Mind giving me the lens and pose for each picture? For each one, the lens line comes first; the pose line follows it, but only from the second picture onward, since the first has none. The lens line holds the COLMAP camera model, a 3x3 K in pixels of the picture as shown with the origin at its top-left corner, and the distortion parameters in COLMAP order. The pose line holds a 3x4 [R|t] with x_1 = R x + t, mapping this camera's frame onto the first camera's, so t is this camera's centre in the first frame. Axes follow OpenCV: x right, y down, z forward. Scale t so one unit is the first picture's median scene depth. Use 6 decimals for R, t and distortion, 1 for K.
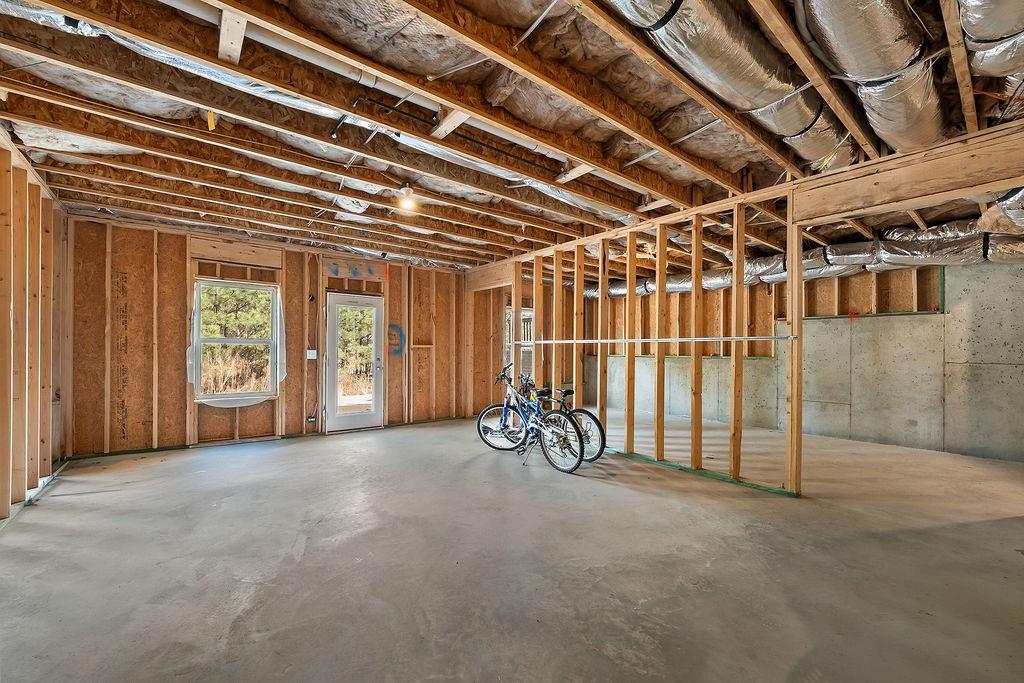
lens RADIAL K [[413.9, 0, 513.3], [0, 413.9, 334.8], [0, 0, 1]] dist [-0.000662, -0.000491]
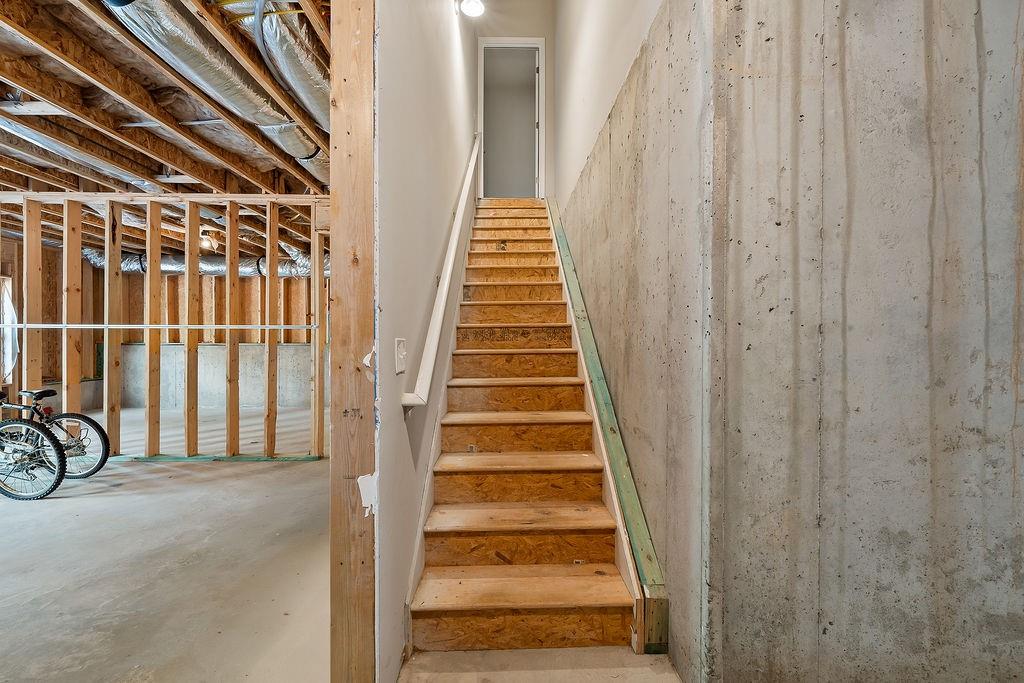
lens RADIAL K [[413.9, 0, 513.3], [0, 413.9, 334.8], [0, 0, 1]] dist [-0.000662, -0.000491]
pose [[0.611179, 0.006182, 0.791468, 0.068760], [-0.029549, 0.999451, 0.015011, -0.004391], [-0.790941, -0.032562, 0.611026, -0.152566]]
